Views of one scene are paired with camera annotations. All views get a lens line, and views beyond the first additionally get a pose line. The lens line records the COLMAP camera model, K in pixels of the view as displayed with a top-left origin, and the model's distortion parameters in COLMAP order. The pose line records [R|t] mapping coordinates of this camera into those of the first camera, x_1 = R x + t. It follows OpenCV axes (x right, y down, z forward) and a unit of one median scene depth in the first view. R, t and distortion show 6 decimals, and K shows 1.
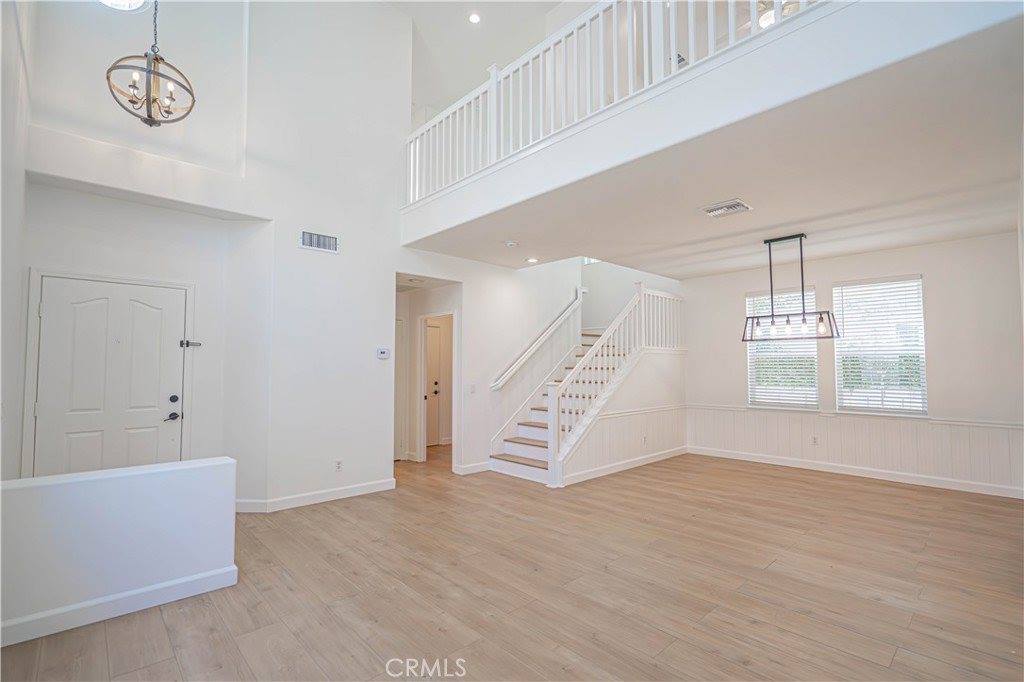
lens RADIAL K [[464.8, 0, 518.9], [0, 464.8, 346.2], [0, 0, 1]] dist [-0.001836, 0.000811]
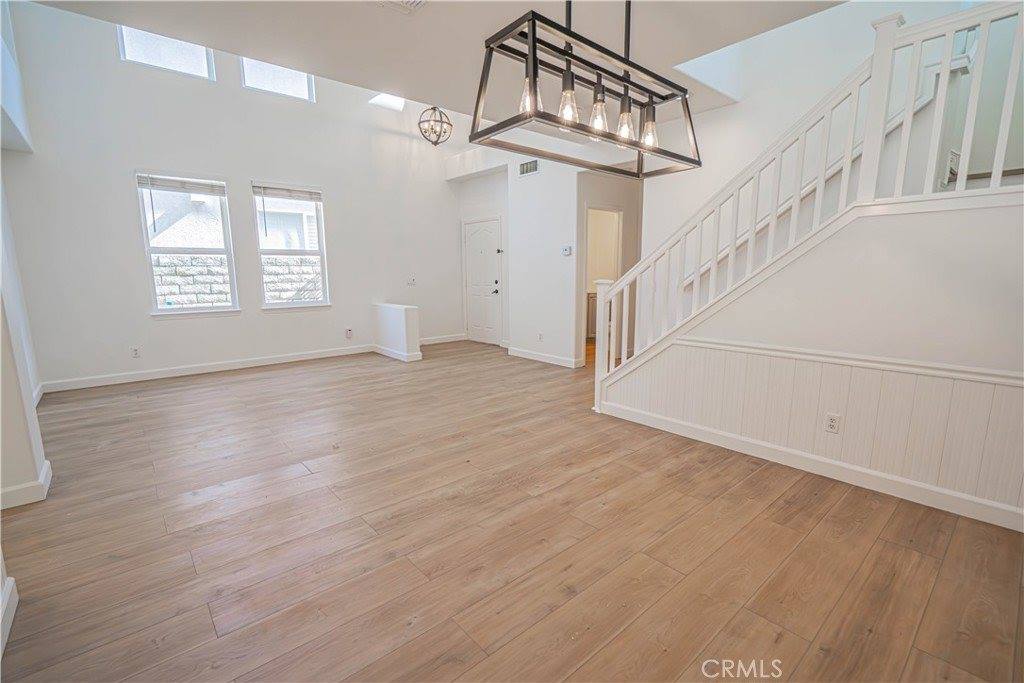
lens RADIAL K [[453.6, 0, 511.4], [0, 453.6, 345.9], [0, 0, 1]] dist [-0.001401, 0.000580]
pose [[-0.040779, 0.167541, -0.985021, 0.861009], [0.051301, 0.984892, 0.165395, 0.054563], [0.997850, -0.043788, -0.048758, 0.906562]]
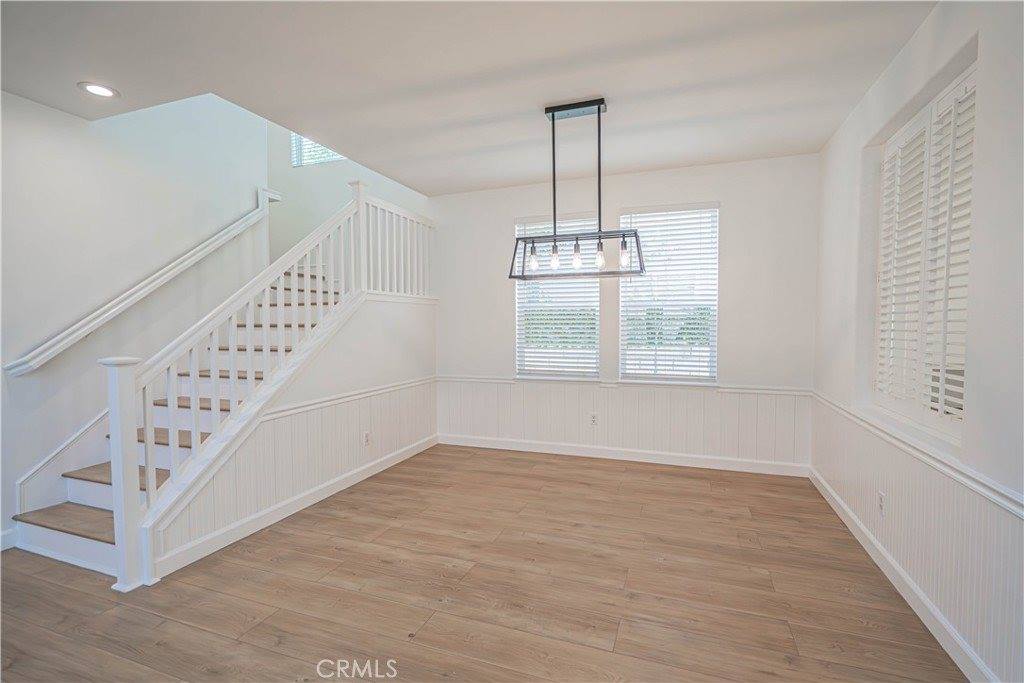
lens RADIAL K [[464.8, 0, 518.9], [0, 464.8, 346.7], [0, 0, 1]] dist [-0.001836, 0.000811]
pose [[0.891686, -0.023967, 0.452019, 0.218222], [-0.016197, 0.996268, 0.084775, 0.025904], [-0.452364, -0.082914, 0.887971, 0.453783]]
